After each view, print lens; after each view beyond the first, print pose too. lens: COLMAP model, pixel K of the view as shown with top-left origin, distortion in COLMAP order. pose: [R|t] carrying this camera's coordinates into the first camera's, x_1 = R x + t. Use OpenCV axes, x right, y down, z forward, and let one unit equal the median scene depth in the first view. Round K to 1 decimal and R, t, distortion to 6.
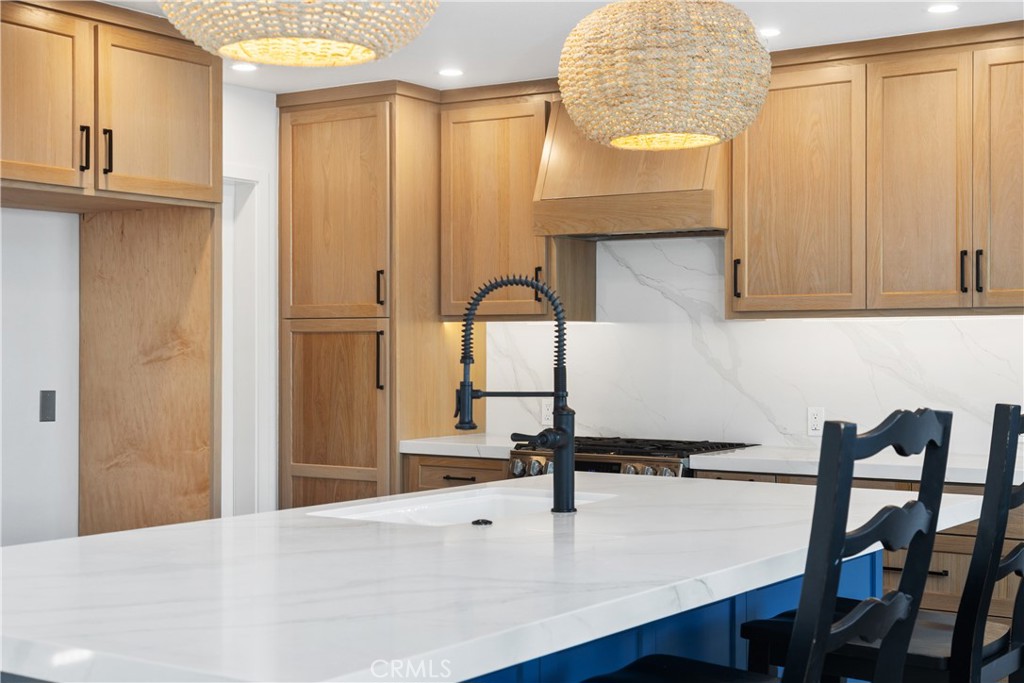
lens RADIAL K [[1468.3, 0, 512.0], [0, 1468.3, 341.5], [0, 0, 1]] dist [0.011442, 0.026454]
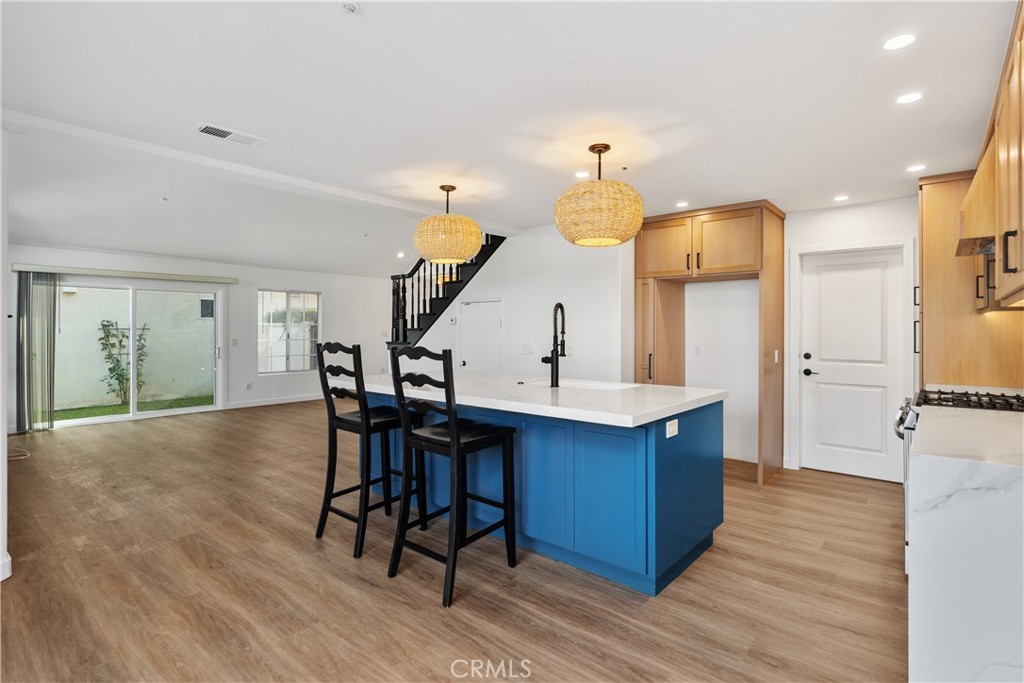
lens RADIAL K [[510.1, 0, 508.7], [0, 510.1, 327.2], [0, 0, 1]] dist [-0.002309, -0.000468]
pose [[-0.109516, -0.006063, -0.993967, 0.627998], [0.000180, 0.999981, -0.006120, 0.004756], [0.993985, -0.000849, -0.109513, 0.628900]]
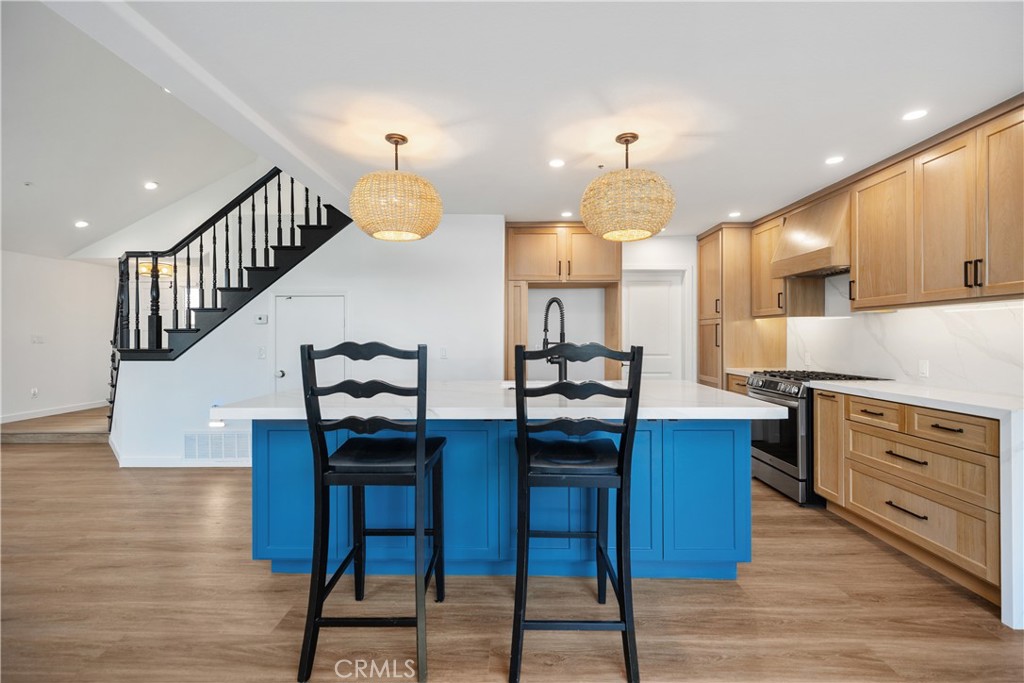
lens RADIAL K [[462.6, 0, 514.1], [0, 462.6, 337.0], [0, 0, 1]] dist [0.003417, -0.000028]
pose [[0.555538, -0.001280, -0.831490, 0.405928], [0.004523, 0.999989, 0.001482, 0.014303], [0.831479, -0.004584, 0.555538, 0.297620]]
